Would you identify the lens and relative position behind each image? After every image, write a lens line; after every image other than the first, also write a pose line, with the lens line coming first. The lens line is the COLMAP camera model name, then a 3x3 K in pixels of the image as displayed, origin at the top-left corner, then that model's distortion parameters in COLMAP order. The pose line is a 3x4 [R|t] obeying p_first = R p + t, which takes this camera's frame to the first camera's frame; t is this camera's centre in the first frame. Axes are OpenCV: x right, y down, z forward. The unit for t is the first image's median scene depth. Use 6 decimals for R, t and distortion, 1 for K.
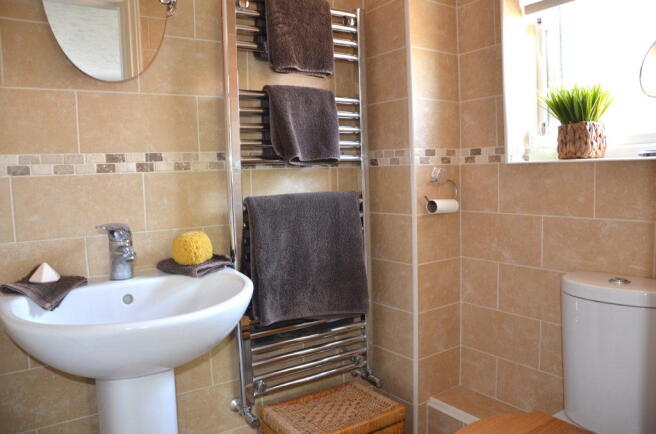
lens RADIAL K [[507.0, 0, 328.0], [0, 507.0, 218.2], [0, 0, 1]] dist [-0.051866, 0.001873]
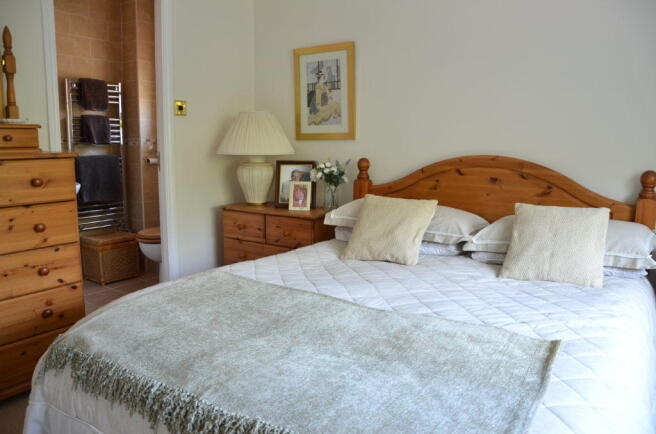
lens RADIAL K [[507.0, 0, 326.3], [0, 507.0, 212.5], [0, 0, 1]] dist [-0.051866, 0.001873]
pose [[0.913317, -0.018995, 0.406807, -0.024532], [-0.007231, 0.997998, 0.062833, 0.077916], [-0.407186, -0.060328, 0.911351, -1.927892]]
